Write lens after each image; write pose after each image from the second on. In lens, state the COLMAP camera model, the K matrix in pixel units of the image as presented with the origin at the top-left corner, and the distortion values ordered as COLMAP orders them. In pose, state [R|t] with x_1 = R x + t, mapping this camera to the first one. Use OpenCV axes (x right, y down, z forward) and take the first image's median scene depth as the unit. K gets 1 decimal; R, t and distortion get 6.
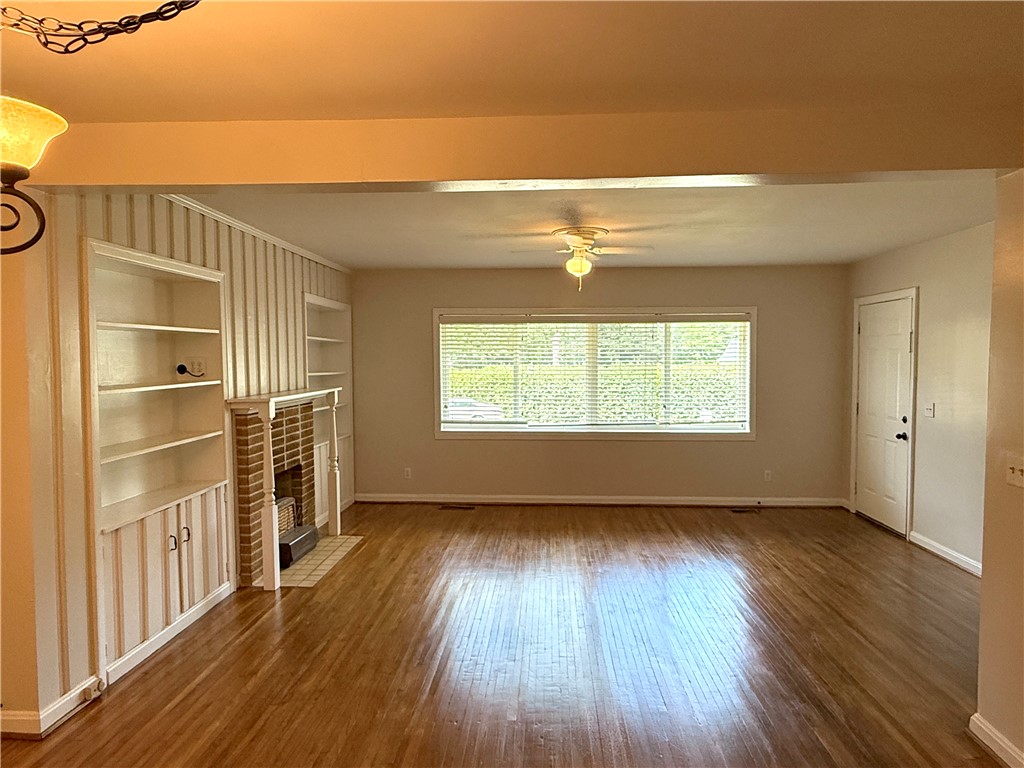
lens RADIAL K [[650.0, 0, 512.0], [0, 650.0, 384.0], [0, 0, 1]] dist [-0.000606, -0.000392]
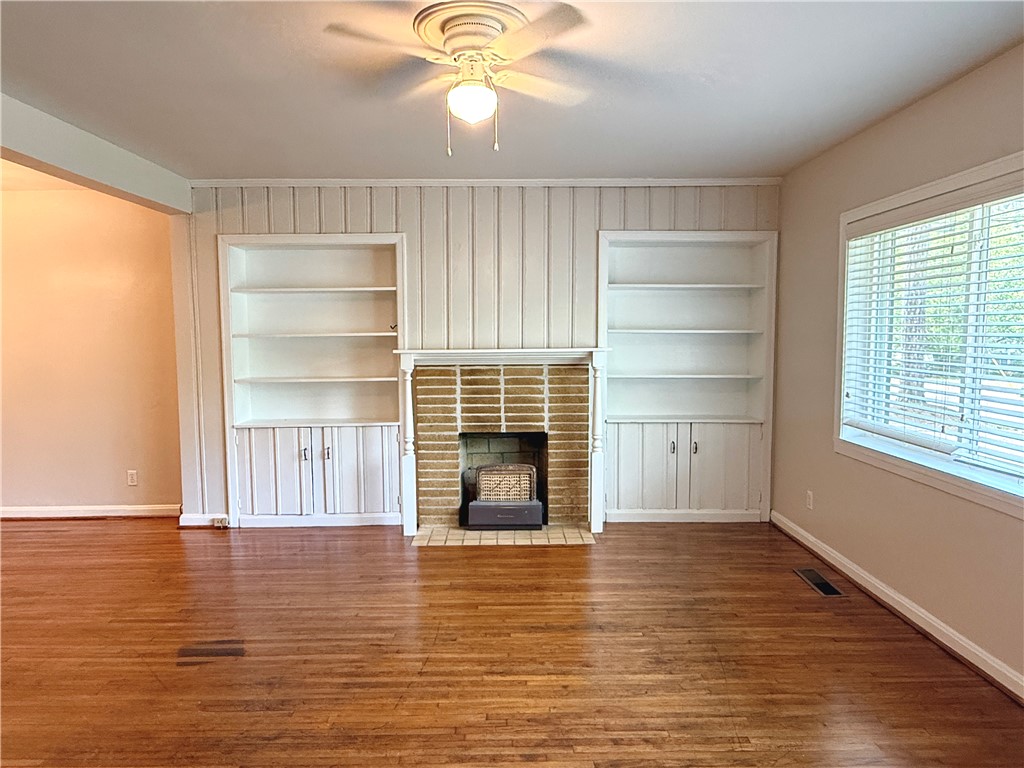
lens RADIAL K [[650.0, 0, 512.0], [0, 650.0, 384.0], [0, 0, 1]] dist [-0.000606, -0.000392]
pose [[0.065956, 0.080924, -0.994536, 0.549330], [-0.033949, 0.996311, 0.078817, -0.009719], [0.997245, 0.028565, 0.068460, 0.909763]]
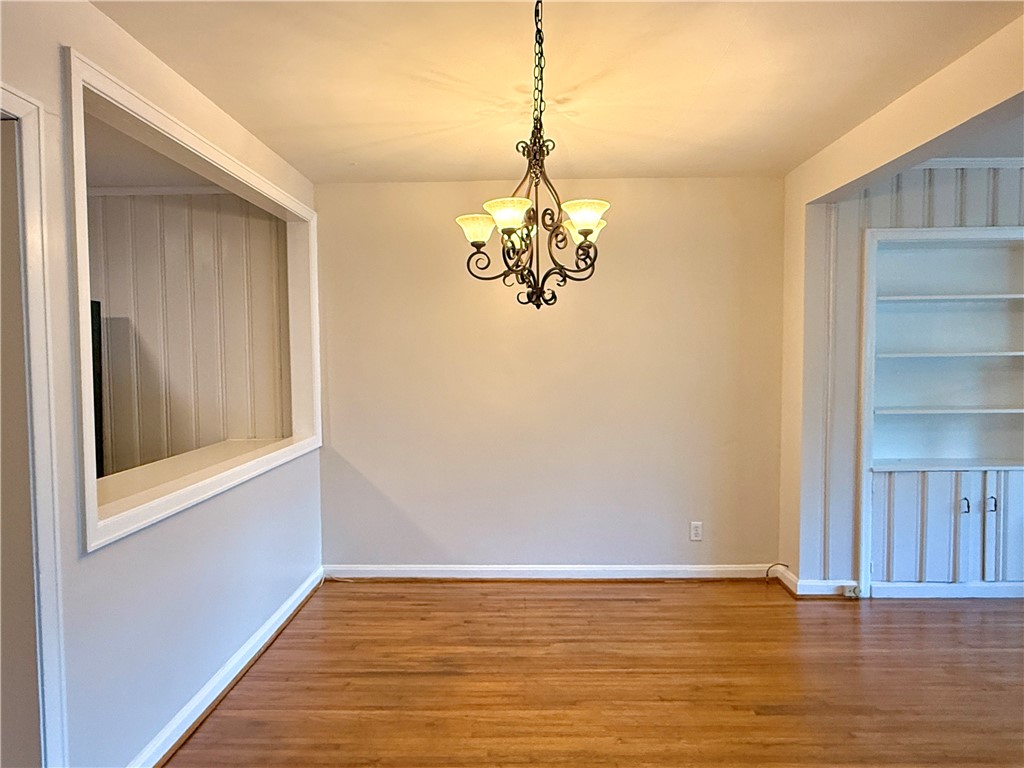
lens RADIAL K [[644.5, 0, 512.0], [0, 644.5, 384.0], [0, 0, 1]] dist [-0.000319, 0.001168]
pose [[0.035078, 0.043509, -0.998437, 0.319703], [-0.035633, 0.998471, 0.042259, 0.023887], [0.998749, 0.034095, 0.036574, 0.163539]]
